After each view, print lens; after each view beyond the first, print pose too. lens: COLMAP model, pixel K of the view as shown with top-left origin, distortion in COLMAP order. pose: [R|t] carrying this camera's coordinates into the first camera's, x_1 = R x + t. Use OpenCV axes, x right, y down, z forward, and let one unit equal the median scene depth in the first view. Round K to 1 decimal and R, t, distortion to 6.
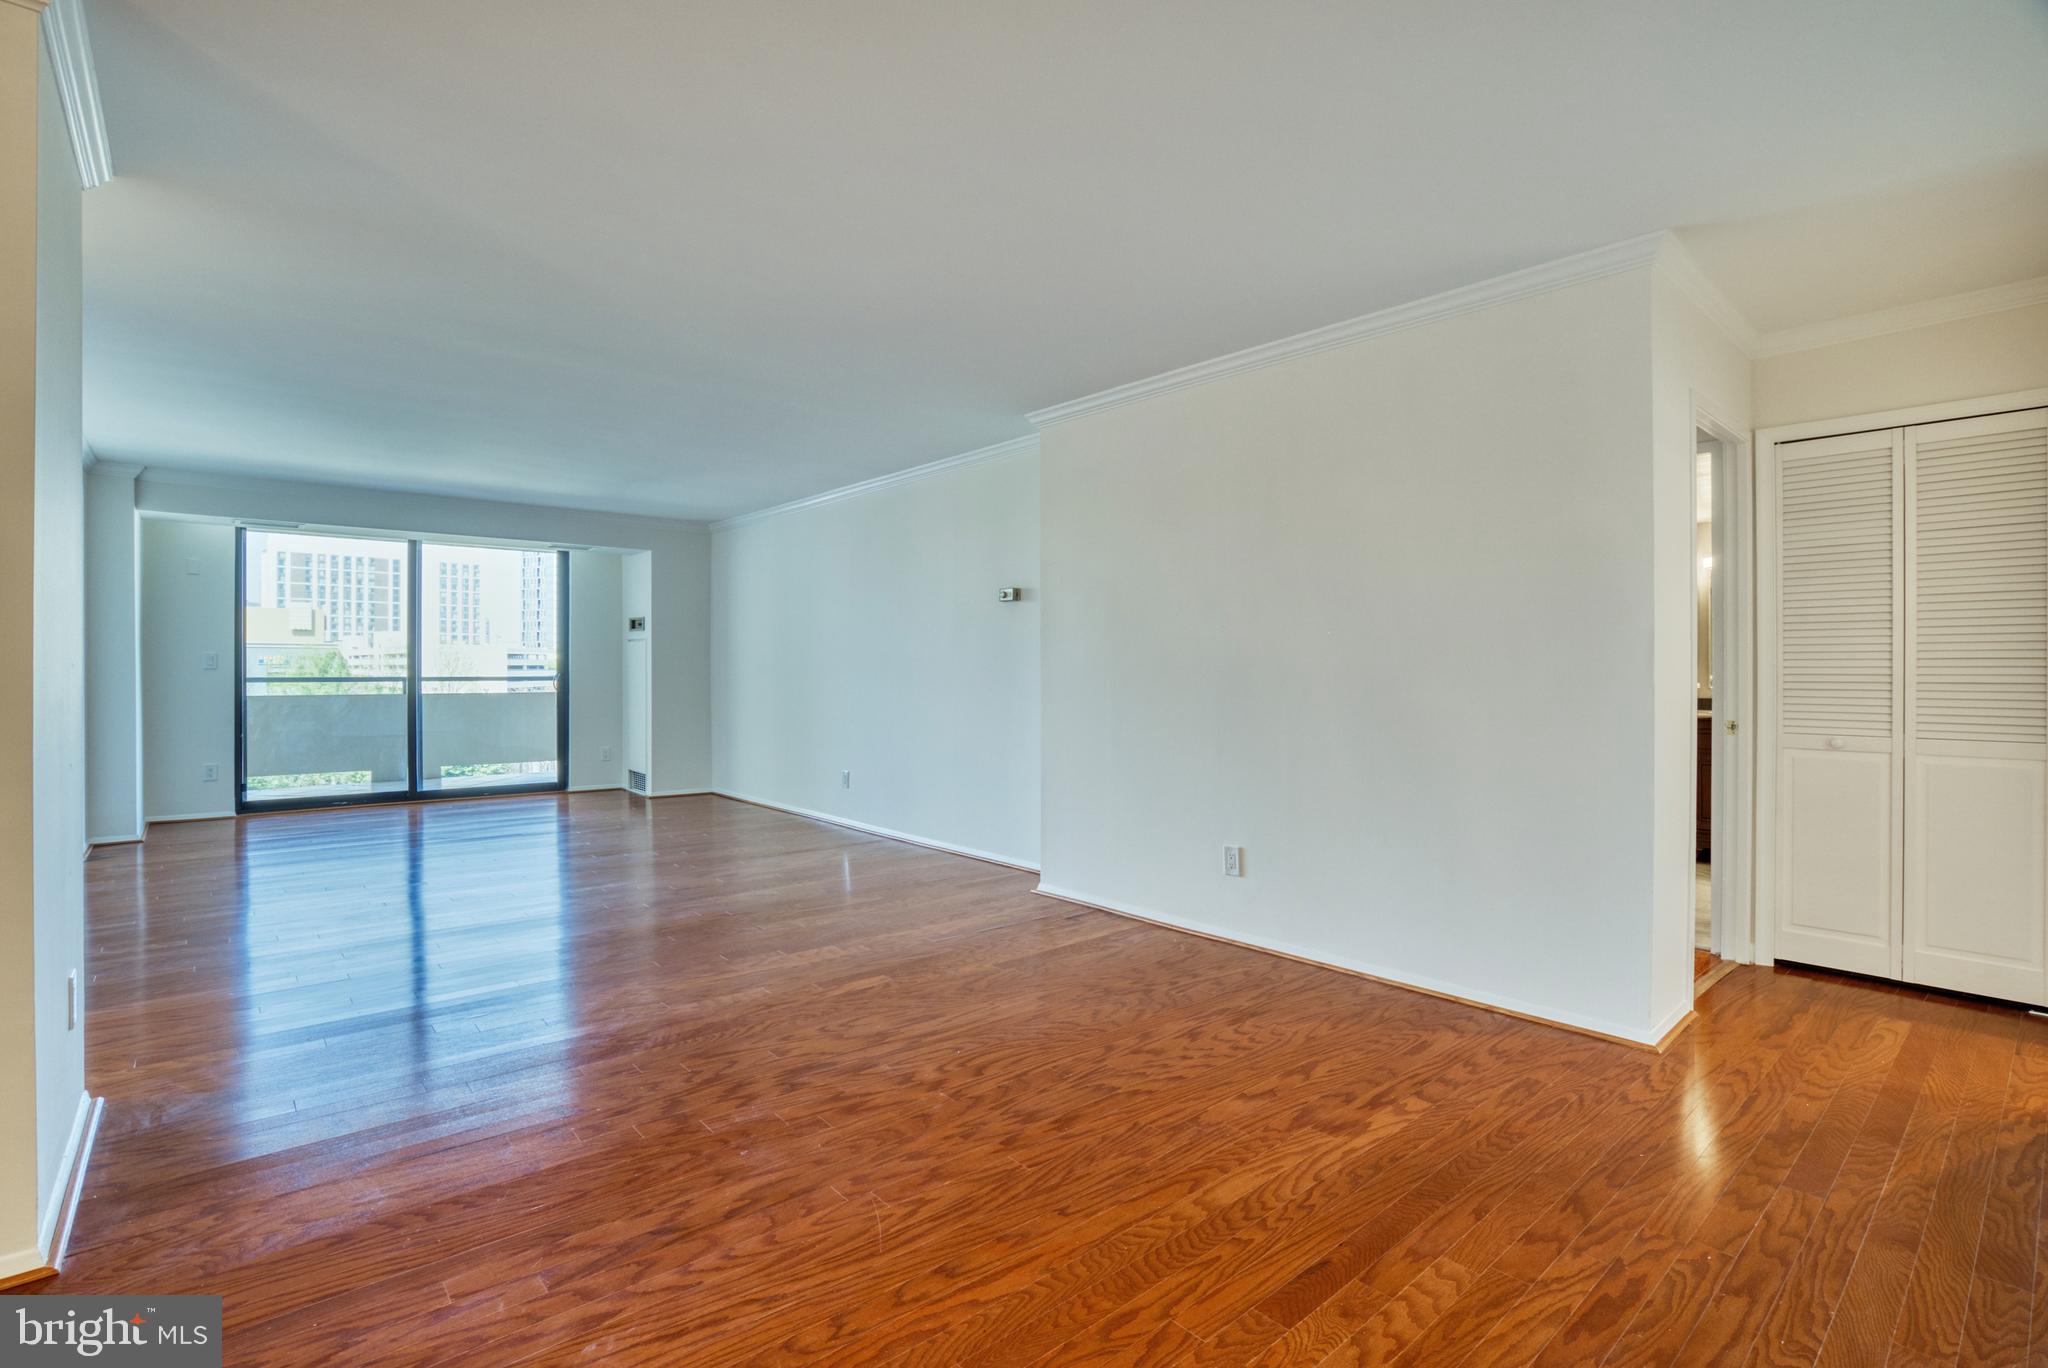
lens RADIAL K [[950.2, 0, 1018.6], [0, 950.2, 675.9], [0, 0, 1]] dist [-0.042764, 0.004933]
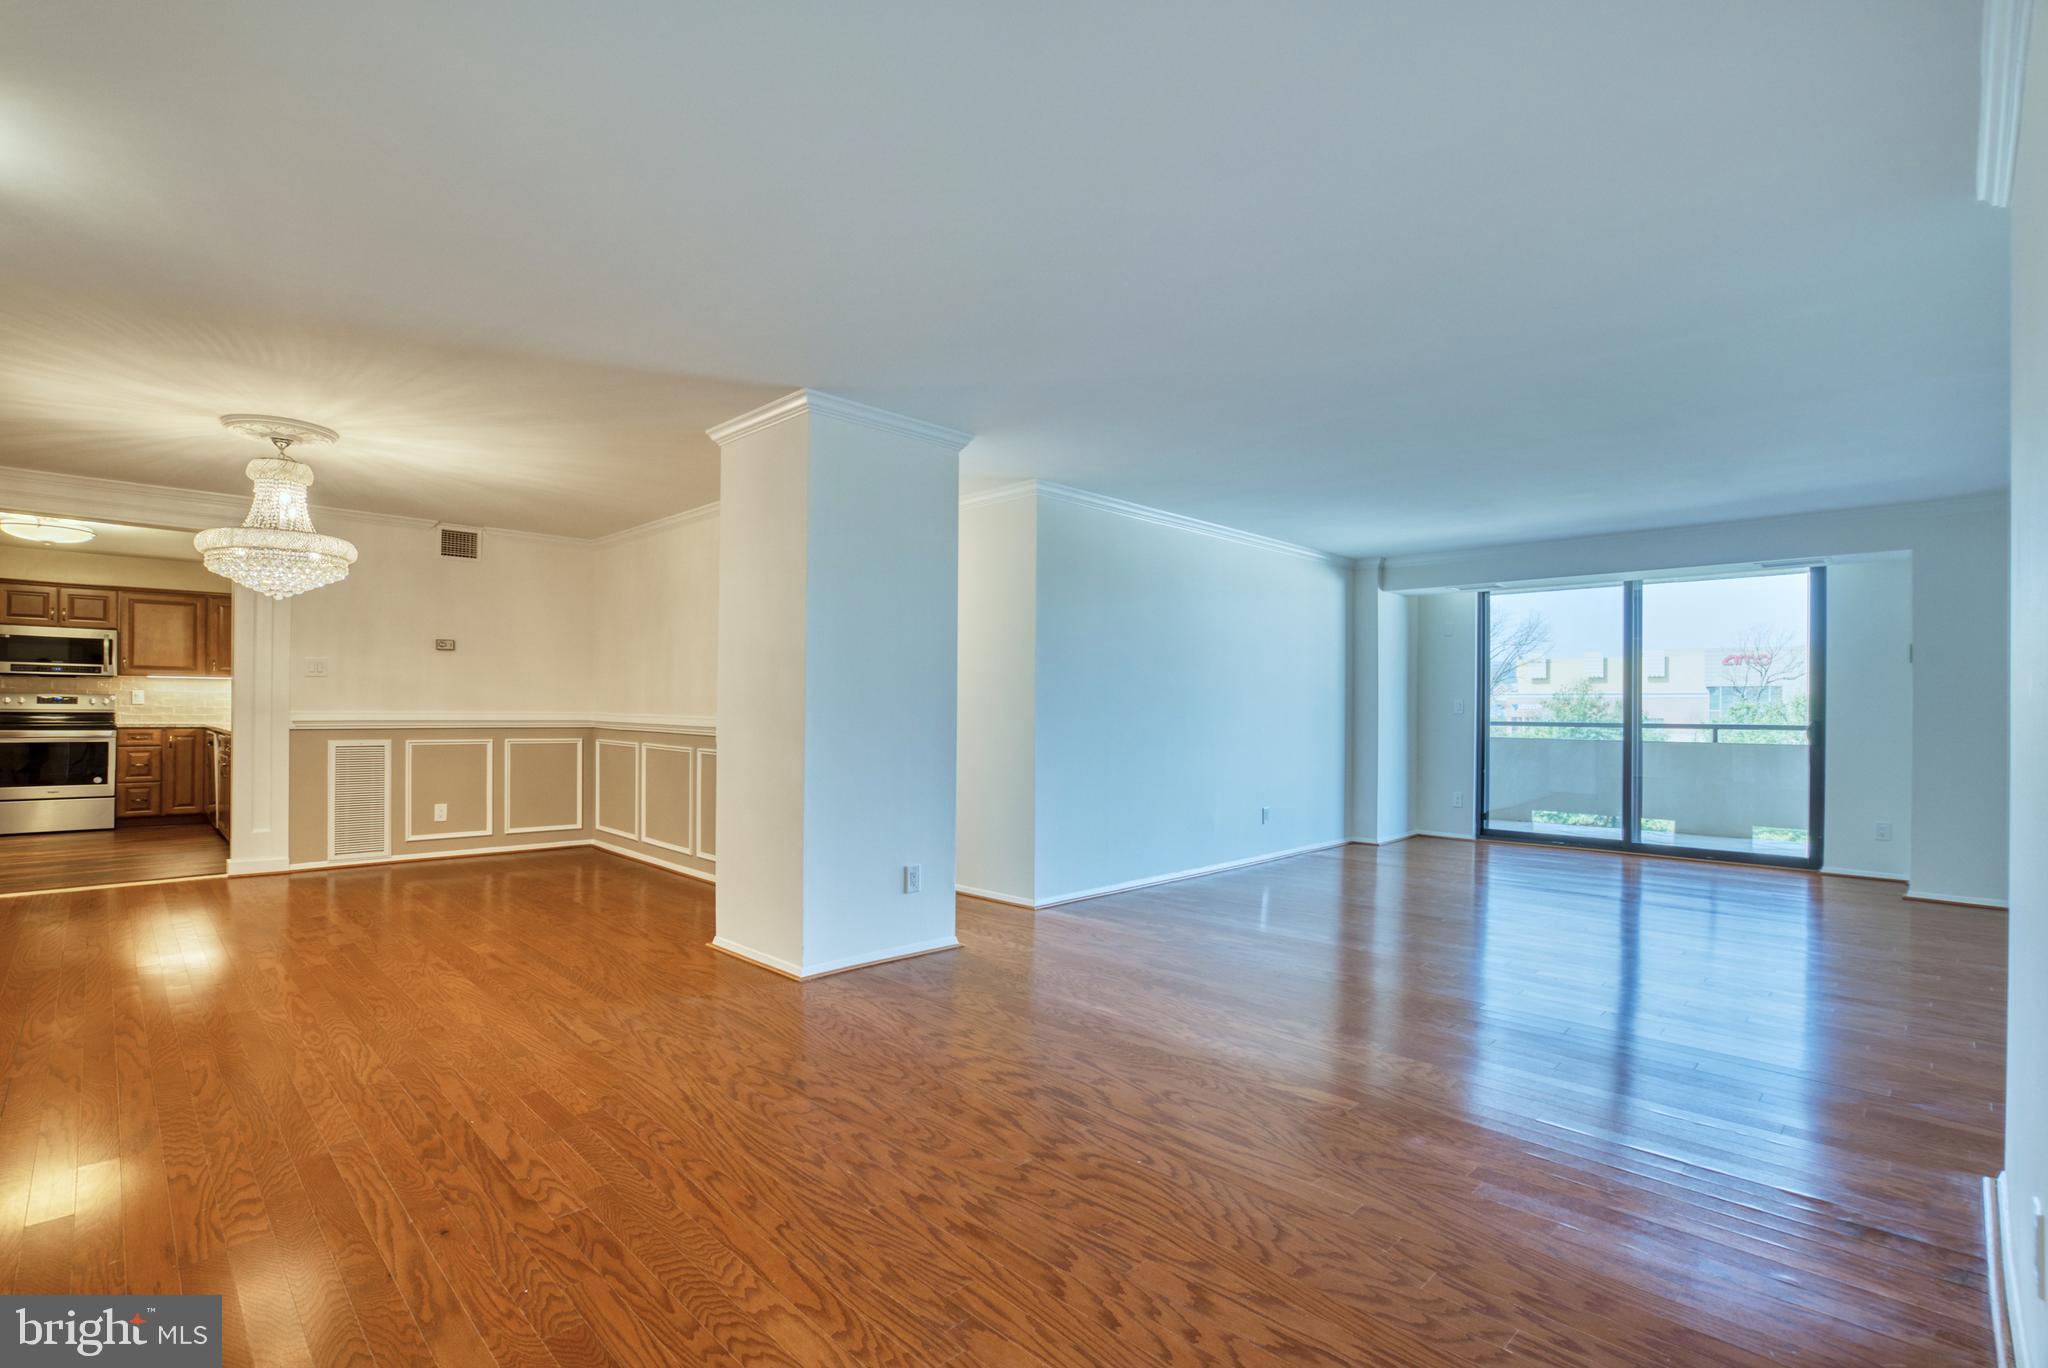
lens RADIAL K [[950.2, 0, 995.5], [0, 950.2, 709.5], [0, 0, 1]] dist [-0.042764, 0.004933]
pose [[0.058978, 0.000054, -0.998259, 0.356094], [-0.015958, 0.999872, -0.000889, -0.002209], [0.998132, 0.015983, 0.058972, 0.376466]]
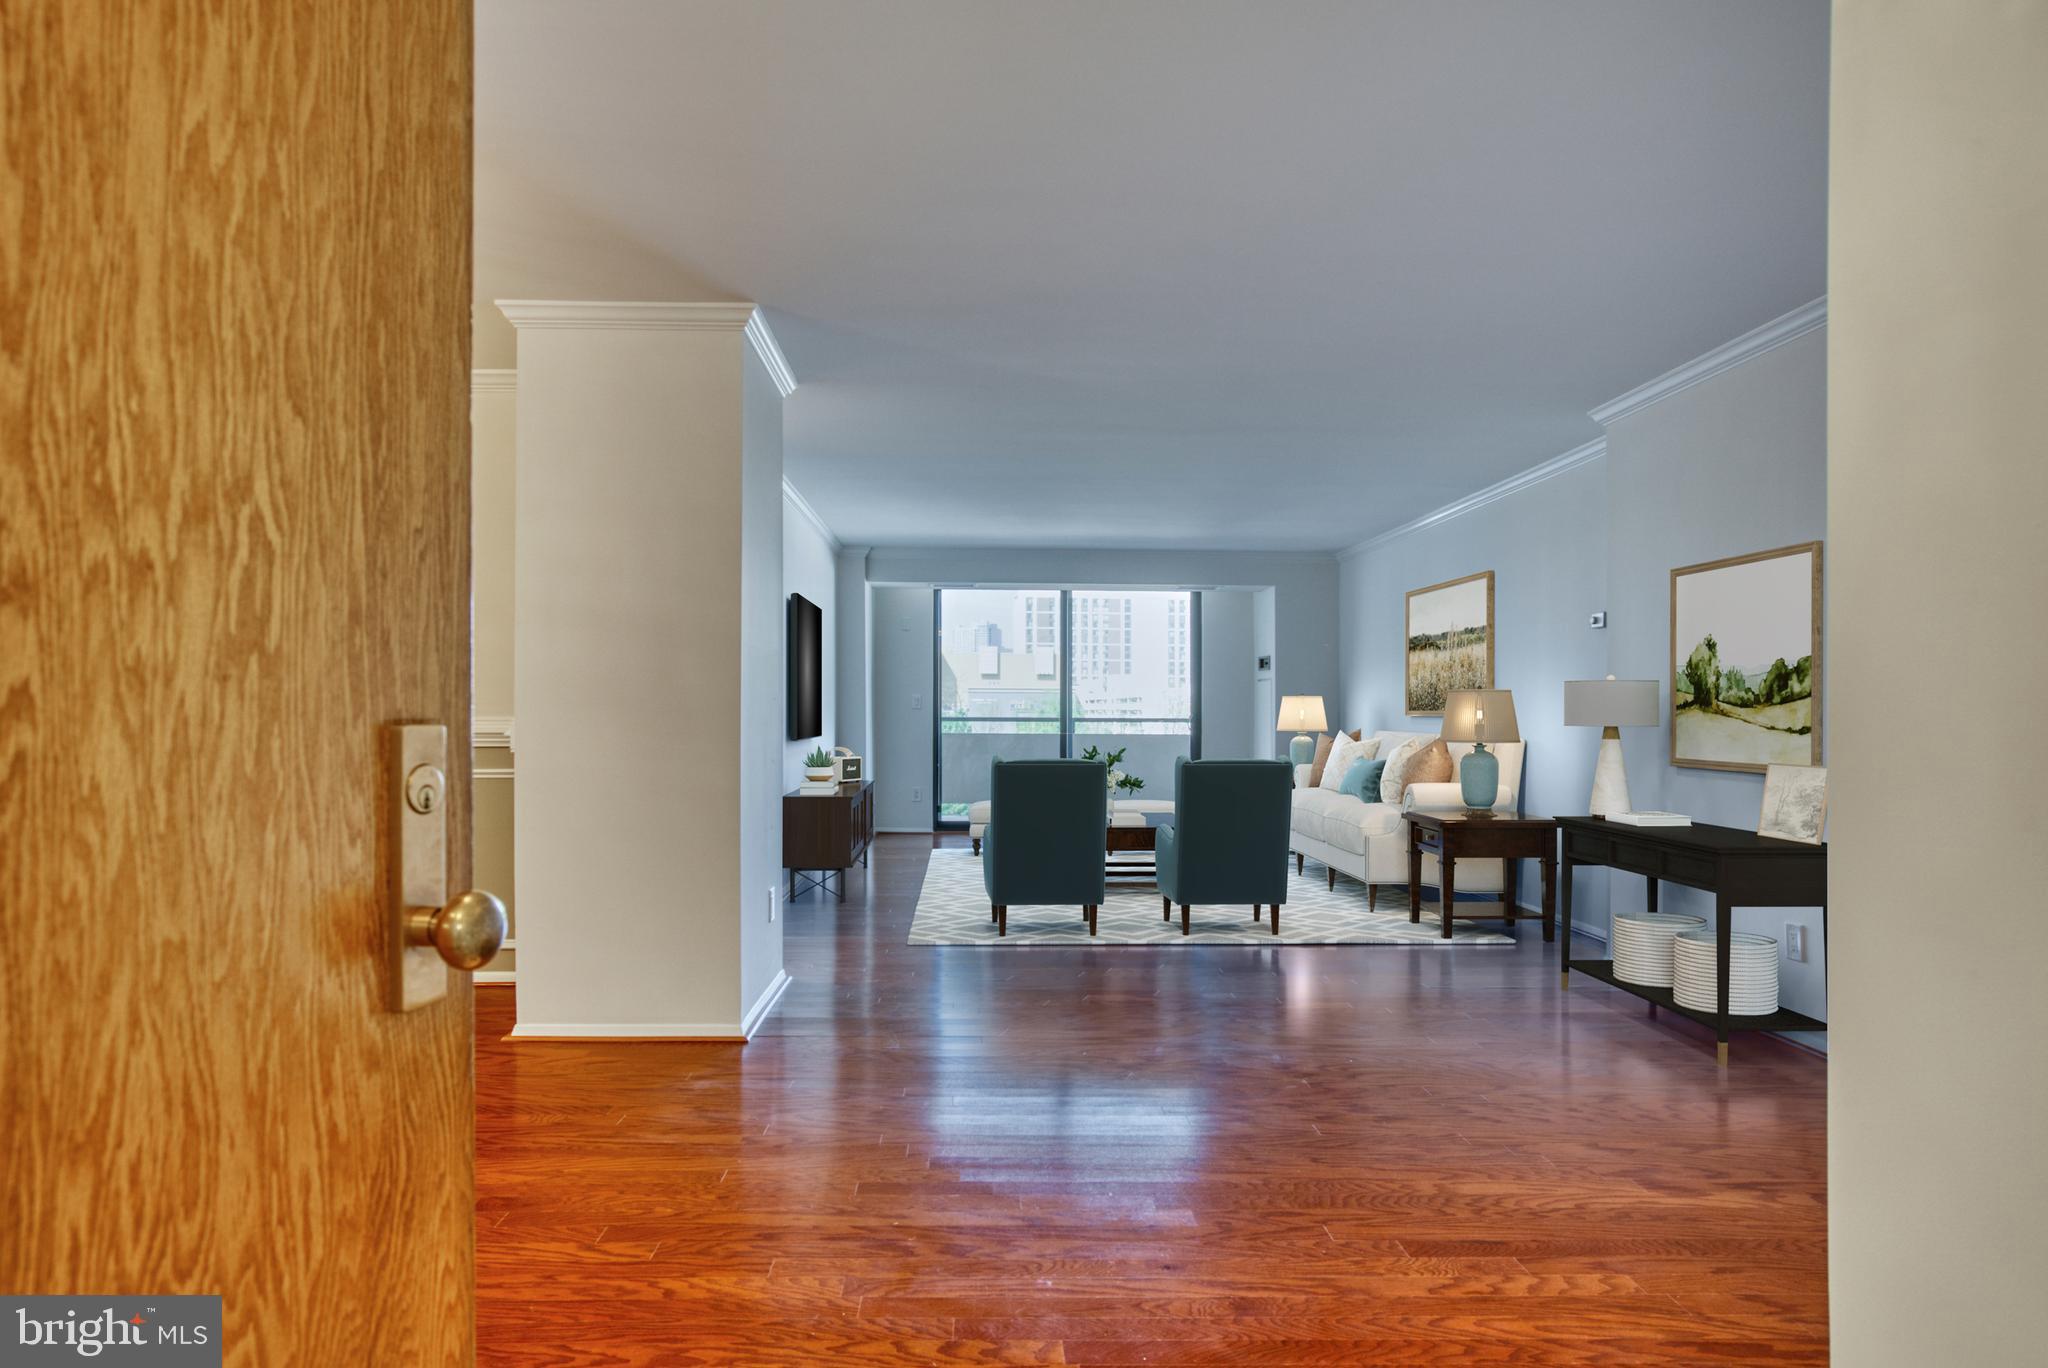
lens RADIAL K [[1174.4, 0, 1007.5], [0, 1174.4, 720.7], [0, 0, 1]] dist [-0.020209, 0.001292]
pose [[0.770863, 0.006655, -0.636966, 0.219823], [-0.008451, 0.999964, 0.000221, 0.007779], [0.636944, 0.005213, 0.770892, -0.122741]]
